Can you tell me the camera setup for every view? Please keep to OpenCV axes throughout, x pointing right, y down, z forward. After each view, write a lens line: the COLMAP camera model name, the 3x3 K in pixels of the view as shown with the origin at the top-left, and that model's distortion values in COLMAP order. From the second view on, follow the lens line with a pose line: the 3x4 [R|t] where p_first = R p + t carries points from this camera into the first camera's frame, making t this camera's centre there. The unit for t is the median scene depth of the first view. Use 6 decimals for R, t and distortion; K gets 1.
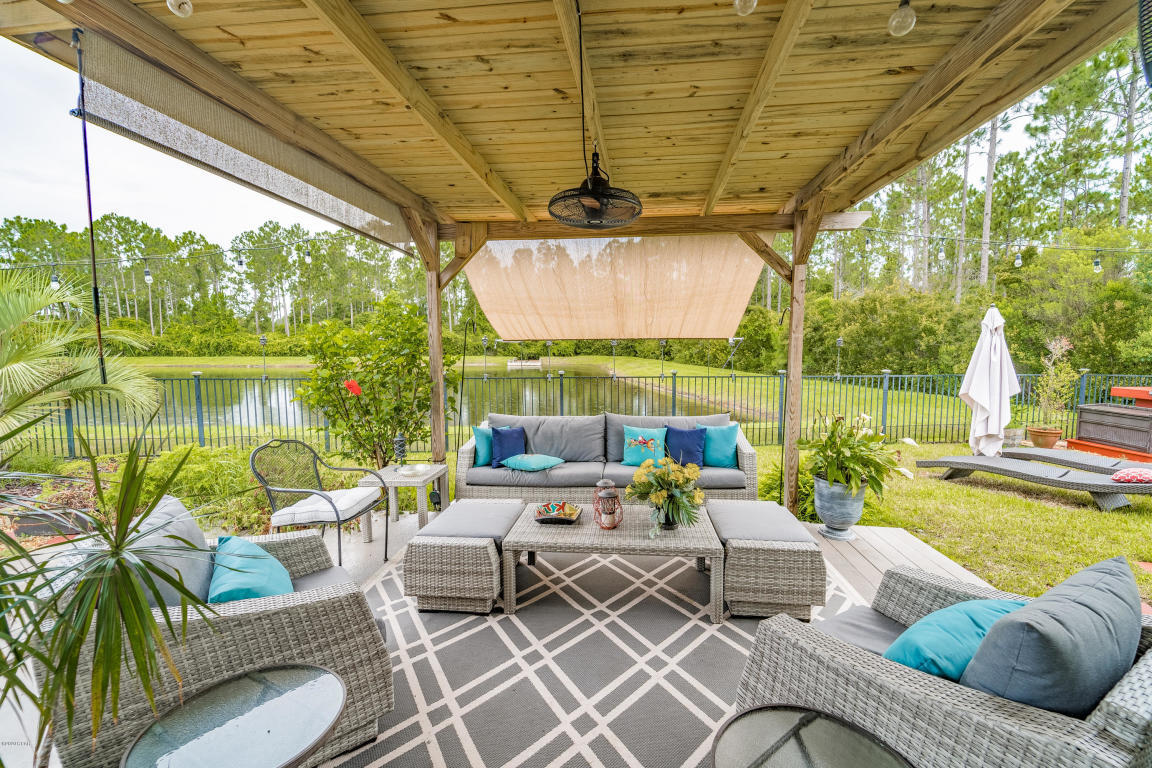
lens RADIAL K [[480.2, 0, 587.9], [0, 480.2, 382.7], [0, 0, 1]] dist [0.001679, -0.000693]
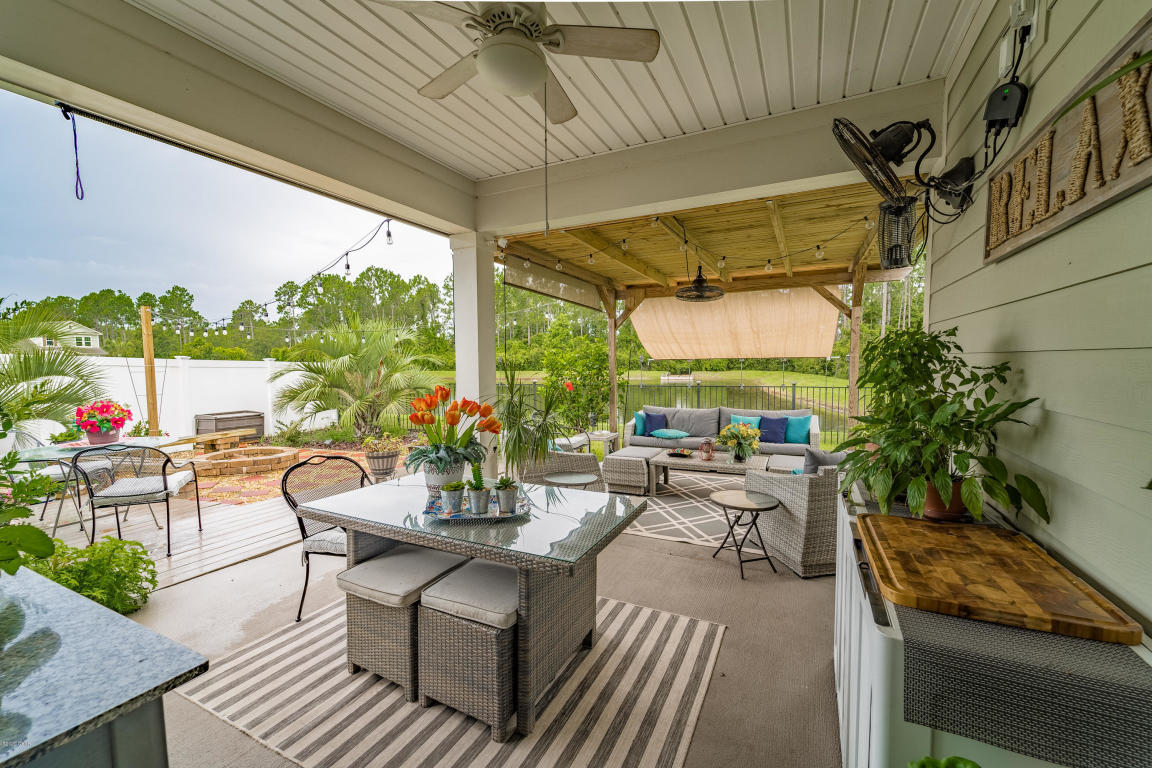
lens RADIAL K [[470.8, 0, 570.2], [0, 470.8, 388.7], [0, 0, 1]] dist [0.001920, -0.000085]
pose [[0.936785, 0.014475, -0.349607, 0.045609], [-0.020766, 0.999683, -0.014253, 0.015055], [0.349289, 0.020612, 0.936788, -0.225695]]
